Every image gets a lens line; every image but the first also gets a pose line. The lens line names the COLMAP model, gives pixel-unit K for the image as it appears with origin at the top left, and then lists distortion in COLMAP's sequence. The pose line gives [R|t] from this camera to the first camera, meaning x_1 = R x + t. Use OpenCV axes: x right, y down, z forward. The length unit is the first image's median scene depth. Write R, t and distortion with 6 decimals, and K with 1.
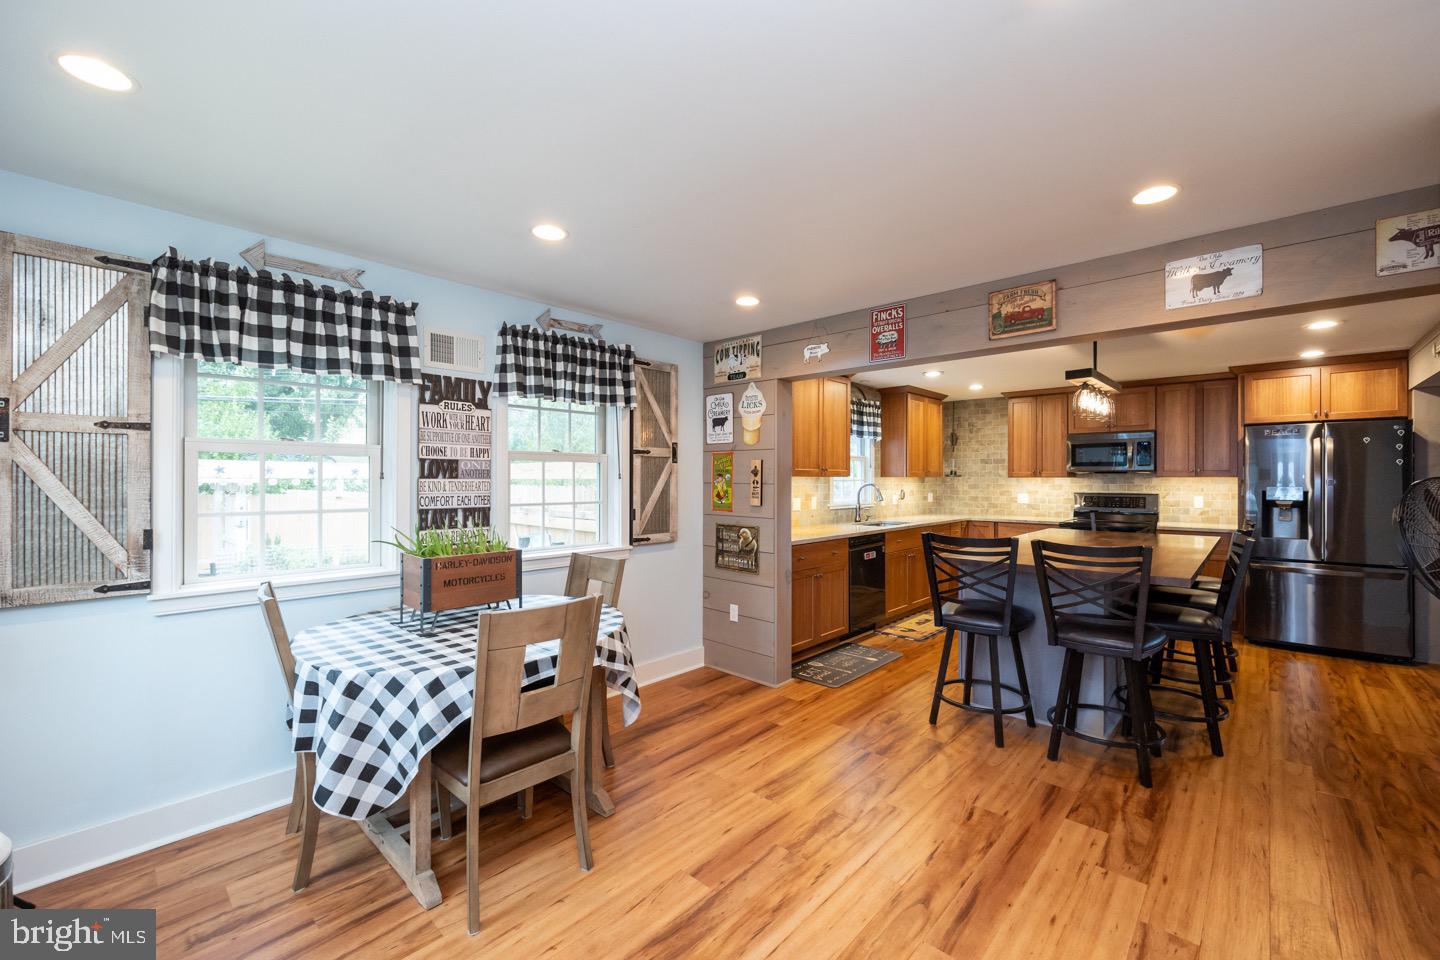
lens RADIAL K [[582.8, 0, 732.6], [0, 582.8, 479.7], [0, 0, 1]] dist [-0.001163, -0.000311]
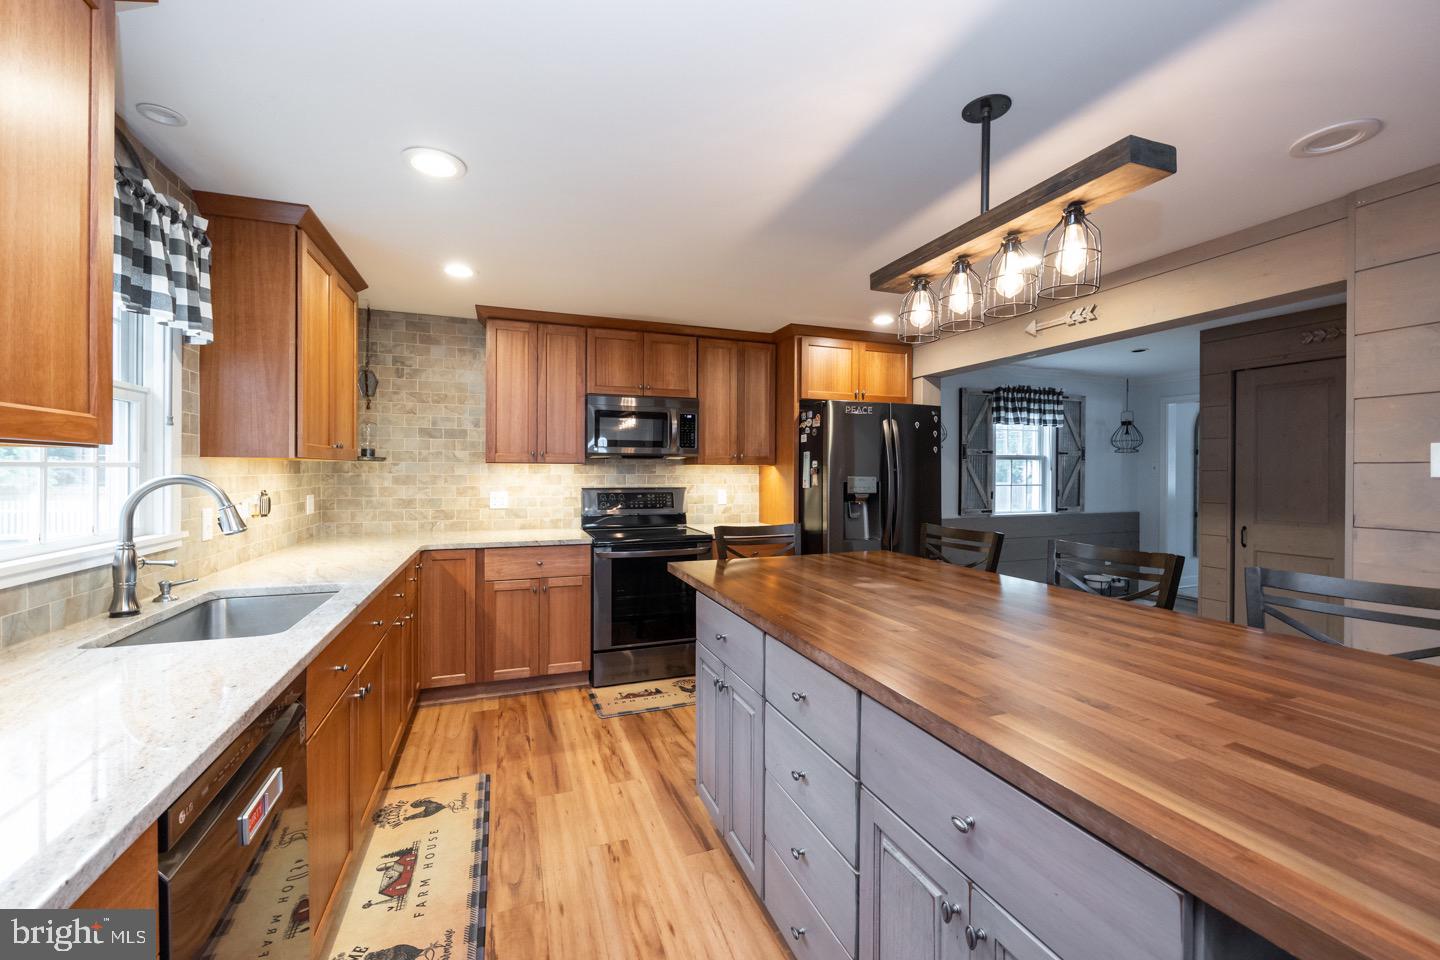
lens RADIAL K [[582.8, 0, 724.9], [0, 582.8, 475.0], [0, 0, 1]] dist [-0.001163, -0.000311]
pose [[0.455452, -0.006121, 0.890239, 0.139658], [-0.003836, 0.999954, 0.008838, 0.002900], [-0.890252, -0.007440, 0.455407, 0.873326]]
